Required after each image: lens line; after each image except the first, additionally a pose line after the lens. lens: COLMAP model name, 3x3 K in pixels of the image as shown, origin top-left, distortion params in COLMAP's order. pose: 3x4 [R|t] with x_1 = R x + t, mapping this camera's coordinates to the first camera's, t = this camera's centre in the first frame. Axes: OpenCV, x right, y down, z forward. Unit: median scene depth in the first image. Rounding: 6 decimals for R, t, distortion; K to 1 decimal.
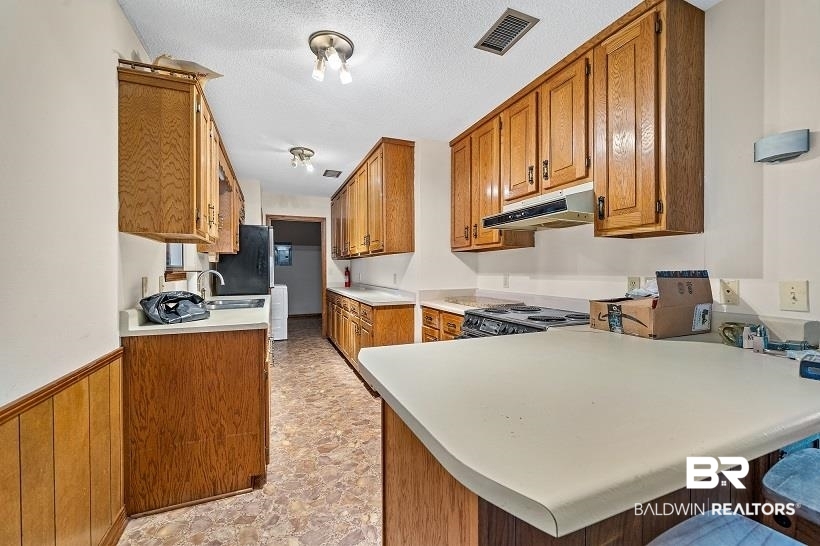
lens RADIAL K [[333.1, 0, 410.0], [0, 333.1, 273.0], [0, 0, 1]] dist [-0.000013, 0.000012]
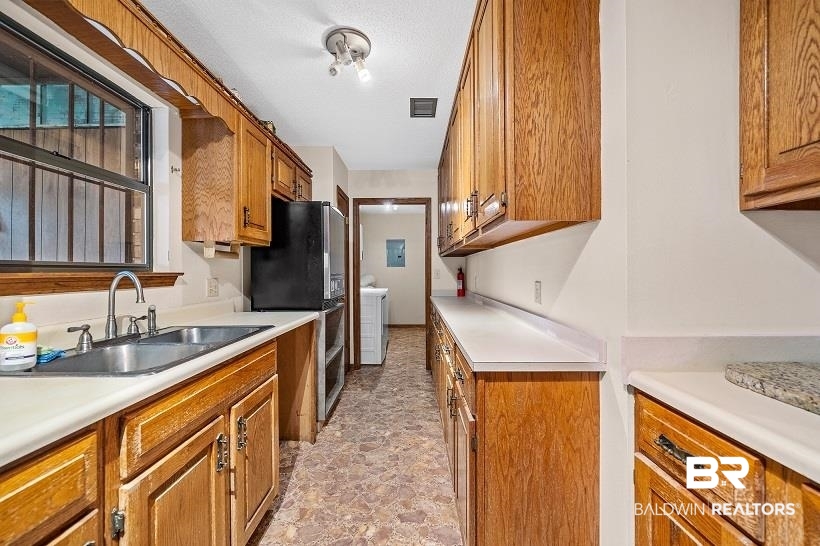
lens RADIAL K [[333.1, 0, 410.0], [0, 333.1, 273.0], [0, 0, 1]] dist [-0.000013, 0.000012]
pose [[0.920226, 0.003337, -0.391372, -0.028915], [-0.005306, 0.999978, -0.003949, -0.004532], [0.391350, 0.005711, 0.920224, 0.531834]]
